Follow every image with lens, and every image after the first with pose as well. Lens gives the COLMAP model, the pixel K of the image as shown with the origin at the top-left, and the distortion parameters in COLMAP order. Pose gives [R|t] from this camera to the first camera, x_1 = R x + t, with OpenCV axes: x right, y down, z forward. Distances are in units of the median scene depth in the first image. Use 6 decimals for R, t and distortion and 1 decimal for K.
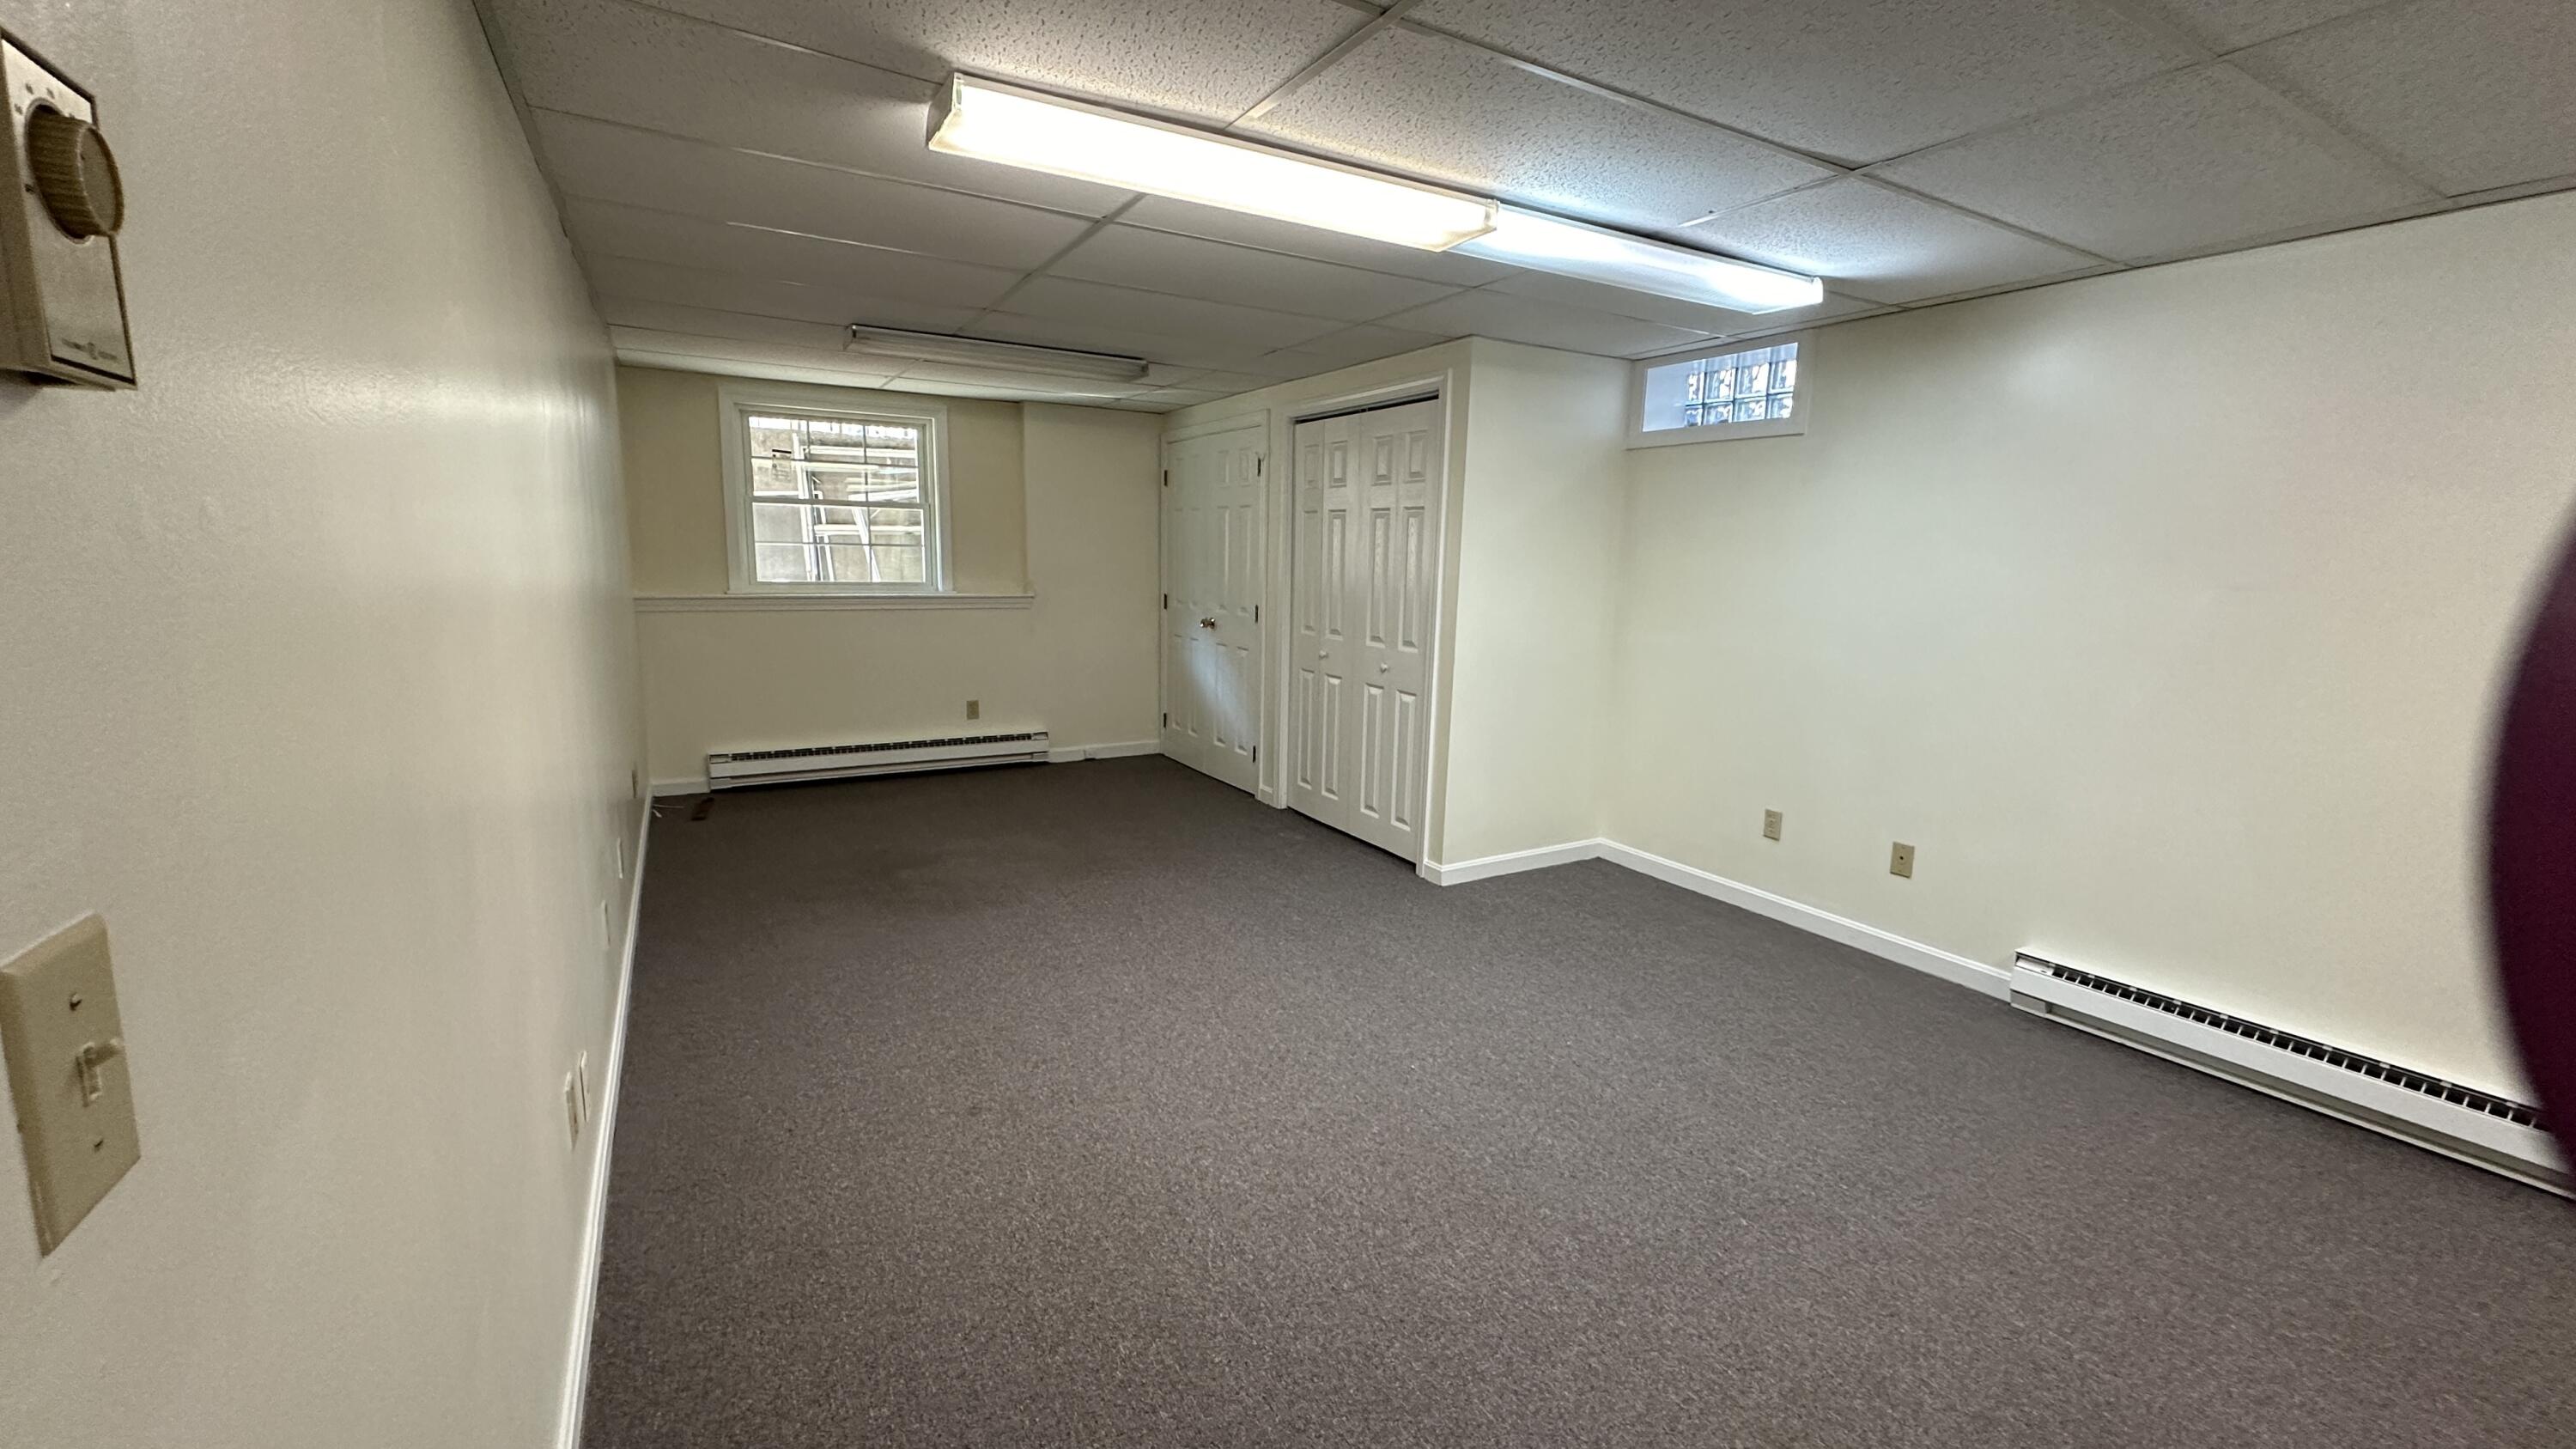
lens RADIAL K [[1024.9, 0, 1286.2], [0, 1024.9, 720.0], [0, 0, 1]] dist [0.001934, -0.000150]
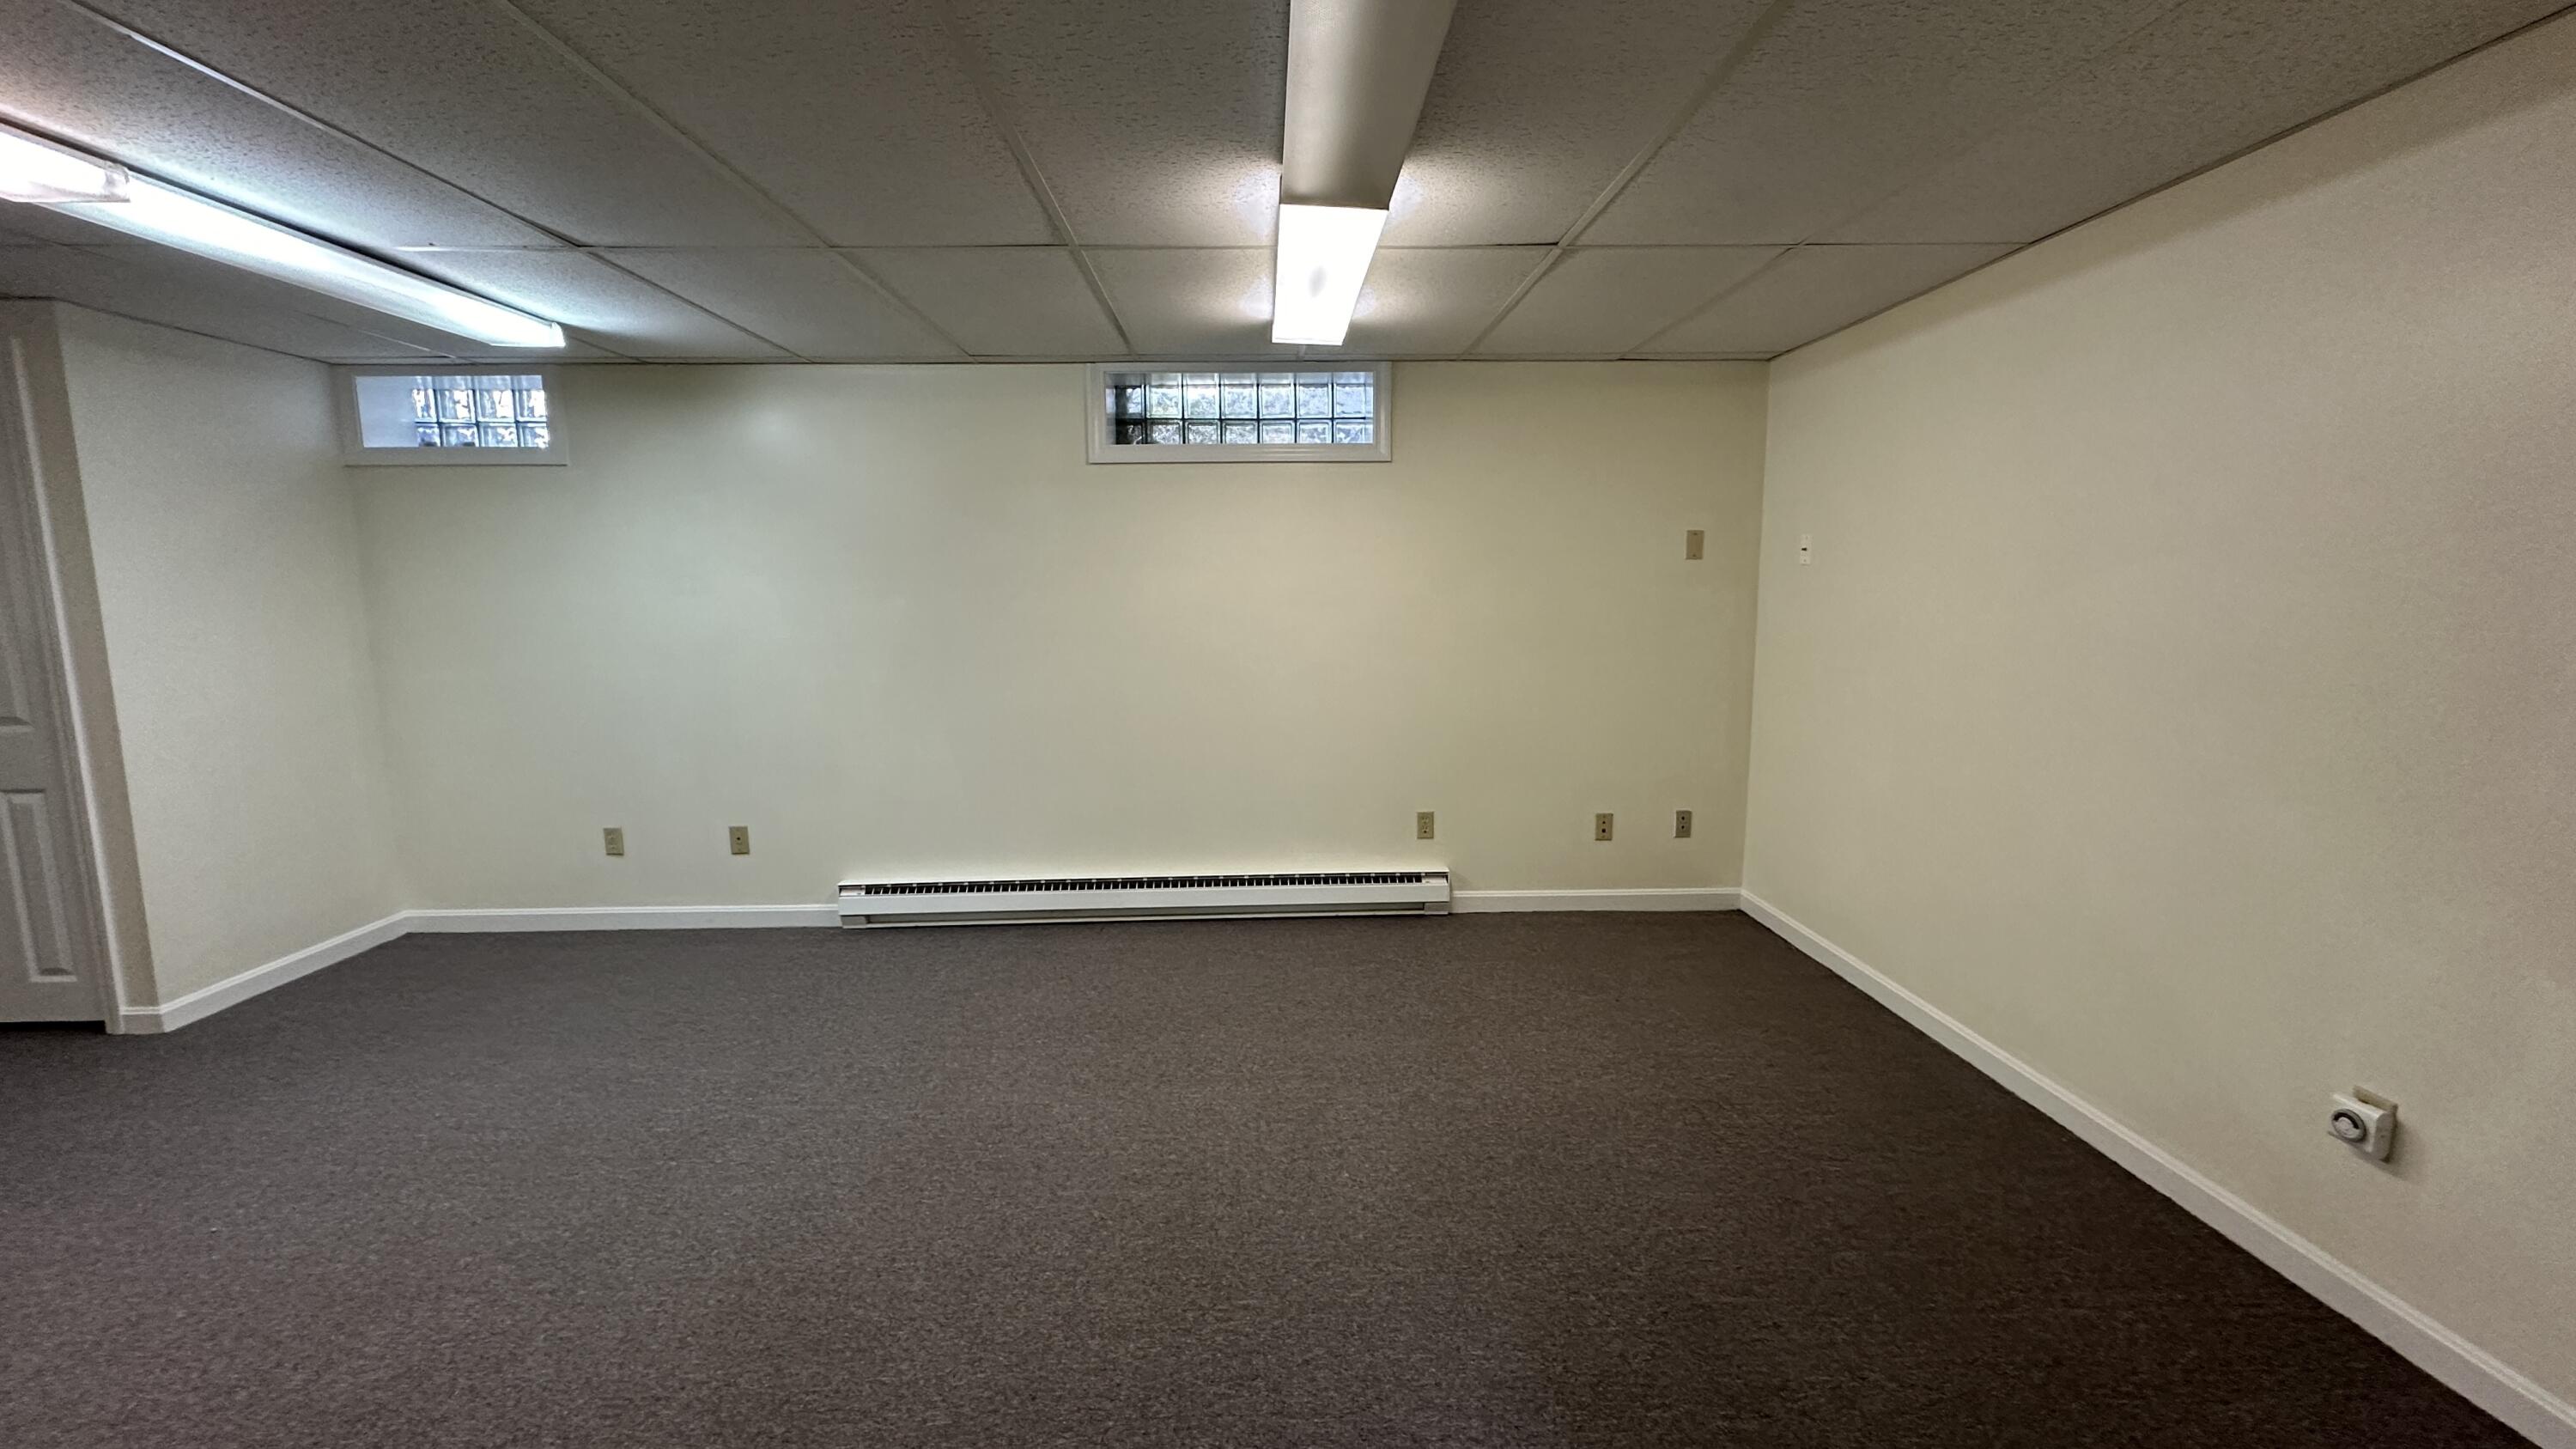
lens RADIAL K [[1024.9, 0, 1286.2], [0, 1024.9, 720.0], [0, 0, 1]] dist [0.001934, -0.000150]
pose [[0.480970, -0.142588, 0.865064, -0.095654], [0.164250, 0.983871, 0.070849, 0.025008], [-0.861214, 0.108010, 0.496633, -0.138025]]
